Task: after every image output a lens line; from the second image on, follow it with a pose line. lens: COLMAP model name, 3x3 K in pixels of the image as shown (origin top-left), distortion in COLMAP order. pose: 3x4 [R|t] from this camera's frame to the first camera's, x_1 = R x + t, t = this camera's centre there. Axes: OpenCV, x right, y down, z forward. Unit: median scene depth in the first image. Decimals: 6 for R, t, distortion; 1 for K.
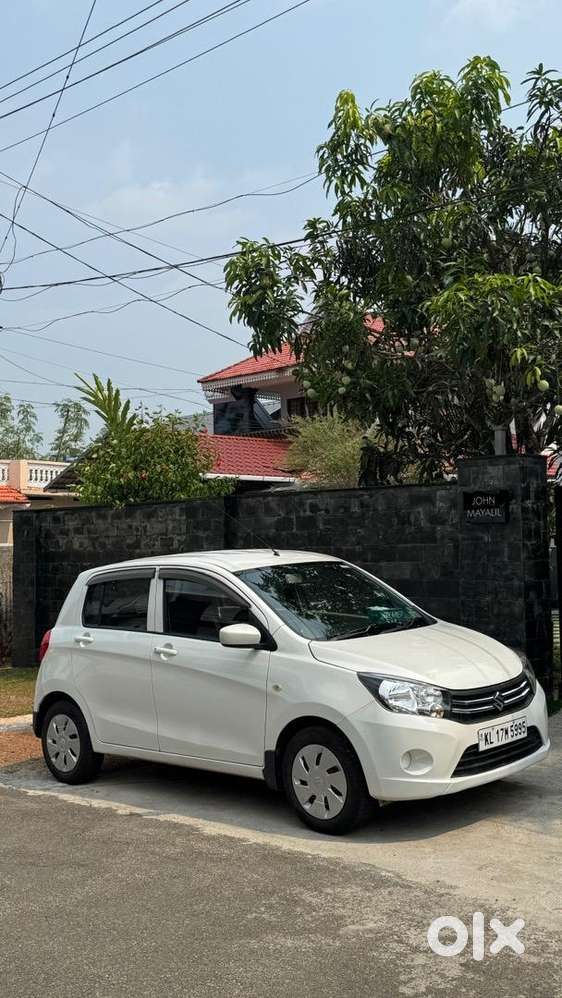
lens RADIAL K [[1042.0, 0, 252.7], [0, 1042.0, 478.1], [0, 0, 1]] dist [0.070523, 0.000000]
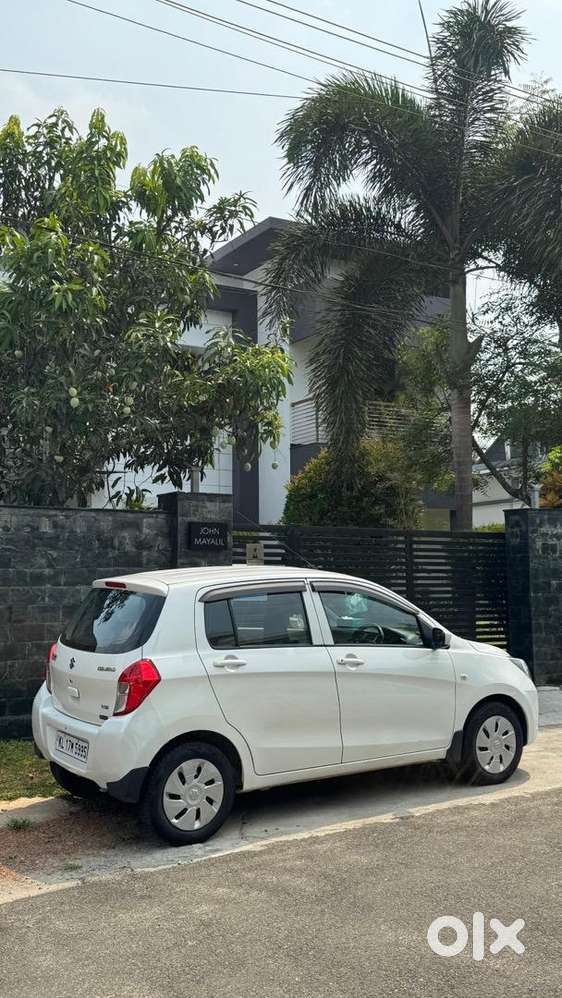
lens RADIAL K [[977.5, 0, 279.2], [0, 977.5, 505.4], [0, 0, 1]] dist [0.073675, 0.000000]
pose [[0.237947, 0.090914, 0.967014, -0.871417], [-0.062812, 0.994966, -0.078086, 0.078426], [-0.969245, -0.042160, 0.242460, 0.708892]]
